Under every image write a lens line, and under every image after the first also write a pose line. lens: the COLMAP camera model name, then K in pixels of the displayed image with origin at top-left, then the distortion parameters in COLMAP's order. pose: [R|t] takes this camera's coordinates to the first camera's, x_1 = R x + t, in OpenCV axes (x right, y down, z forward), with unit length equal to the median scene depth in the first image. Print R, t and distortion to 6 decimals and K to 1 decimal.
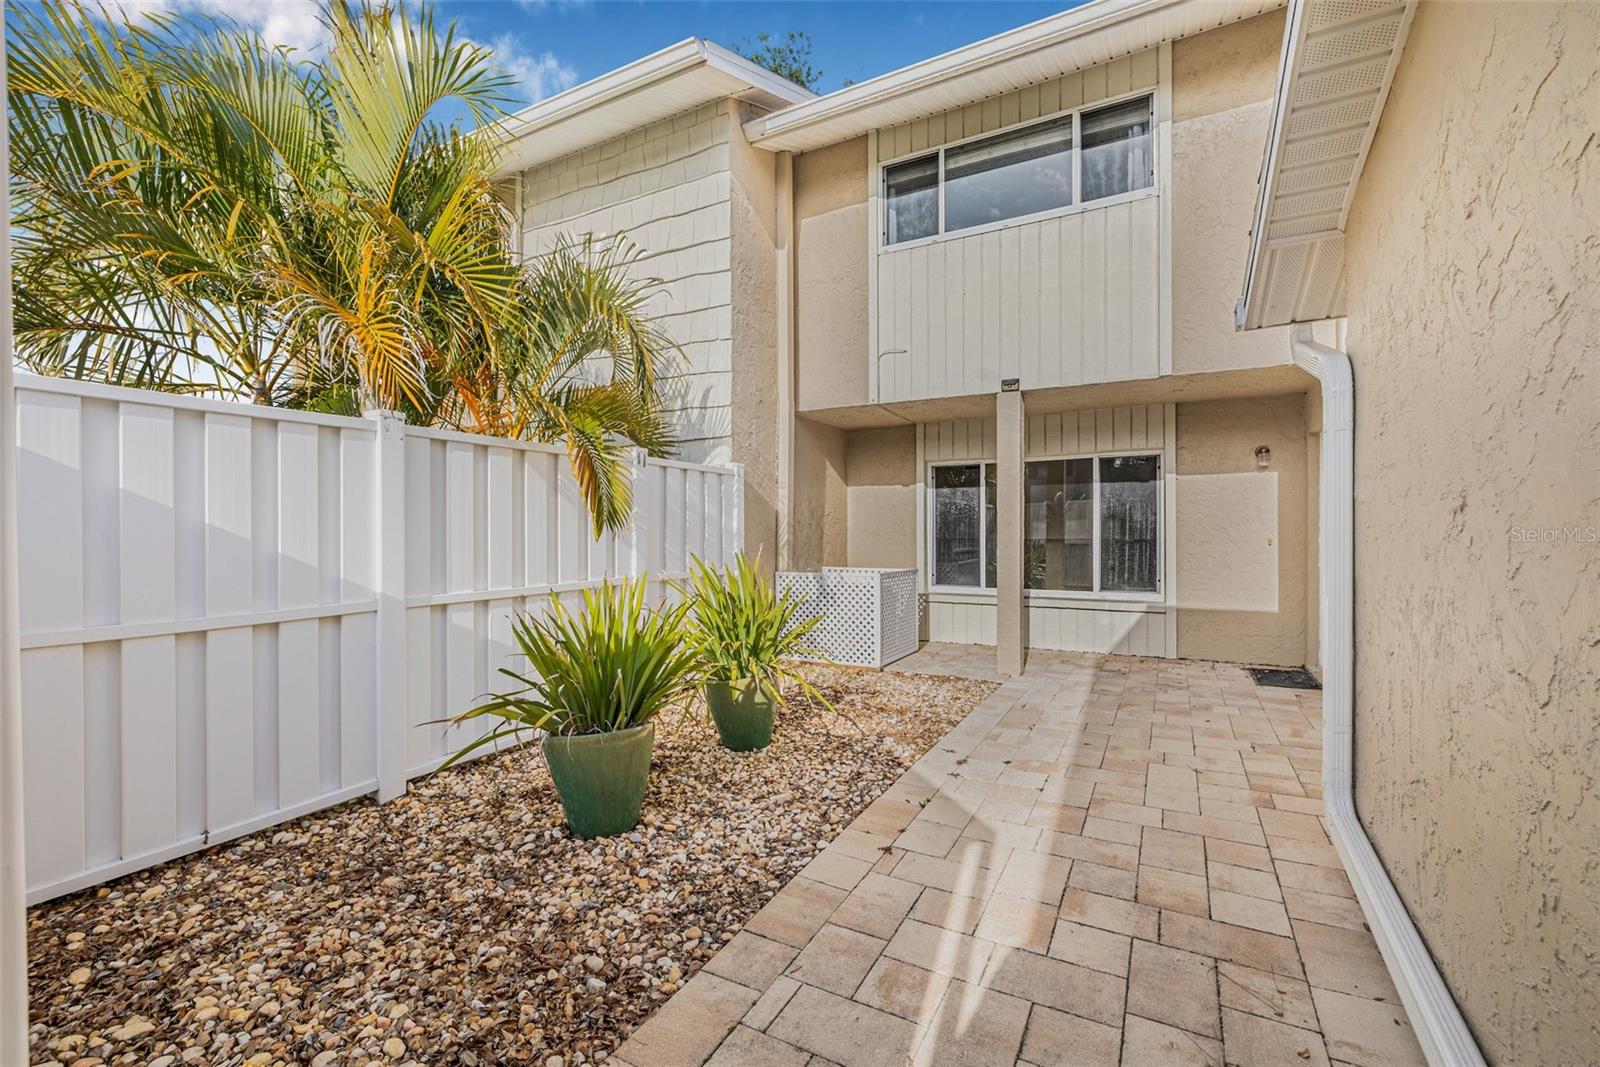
lens RADIAL K [[678.8, 0, 801.9], [0, 678.8, 534.0], [0, 0, 1]] dist [0.002270, -0.000464]
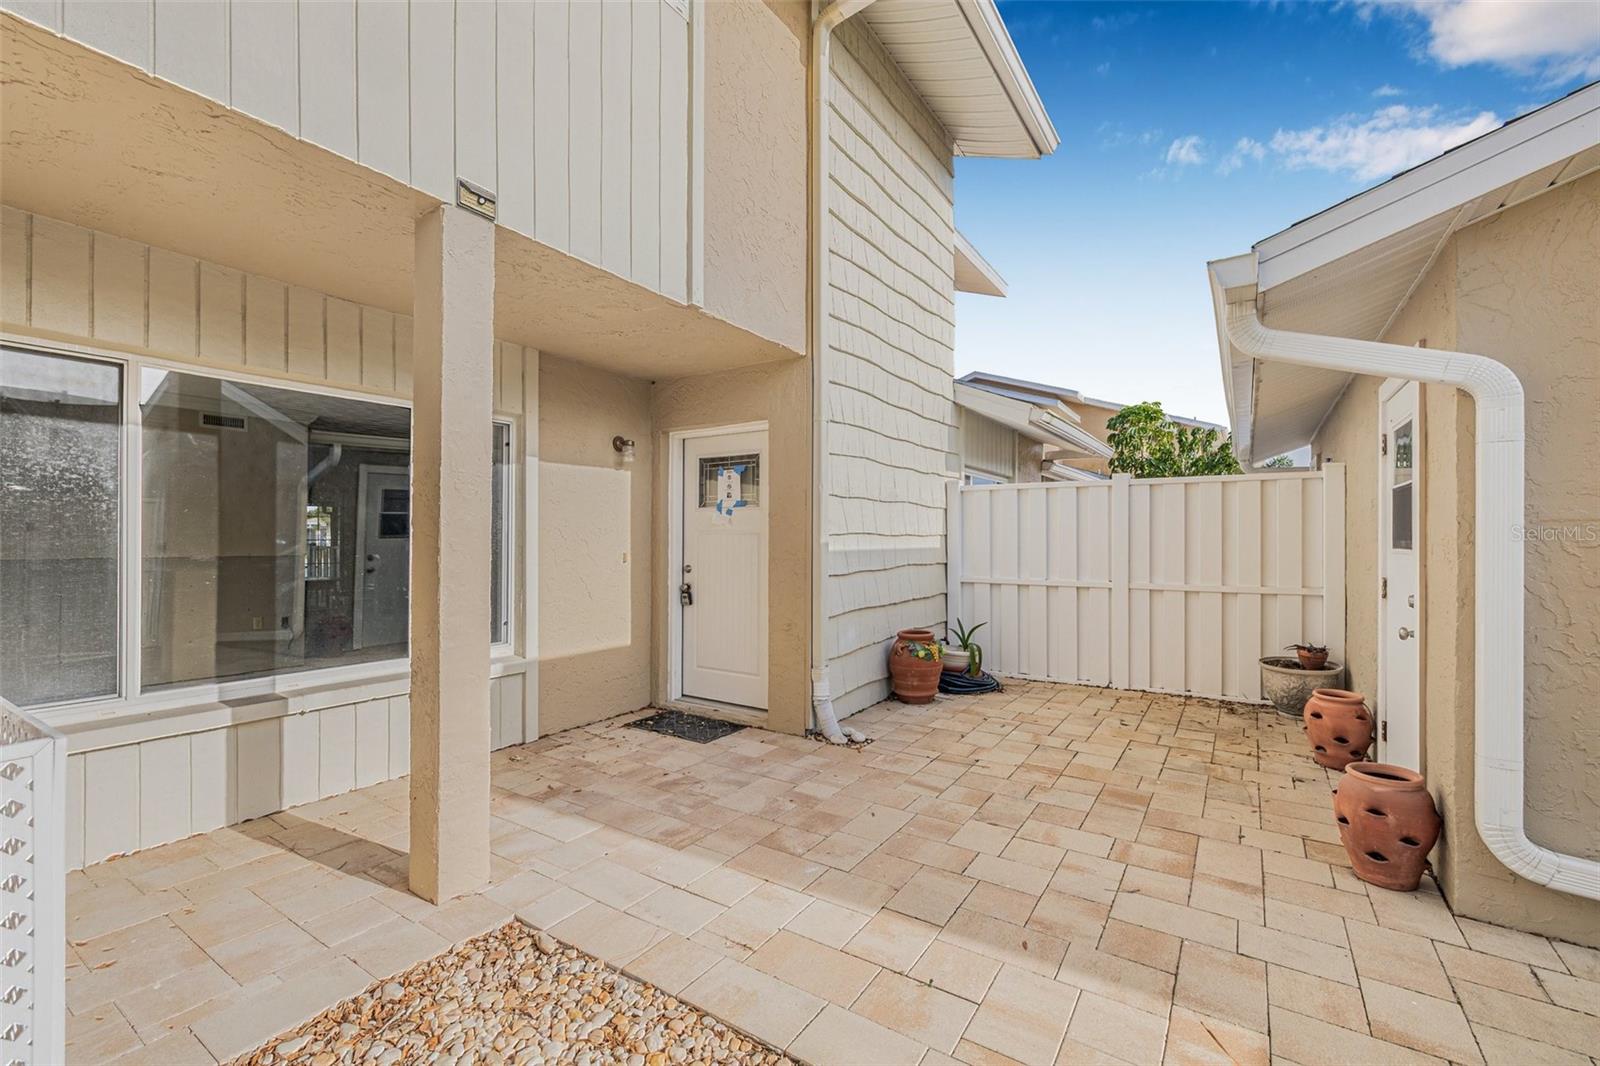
lens RADIAL K [[678.8, 0, 799.2], [0, 678.8, 536.4], [0, 0, 1]] dist [0.002270, -0.000464]
pose [[0.088962, 0.009138, 0.995993, -0.092281], [-0.001221, 0.999958, -0.009066, -0.007579], [-0.996034, -0.000410, 0.088969, 0.763149]]
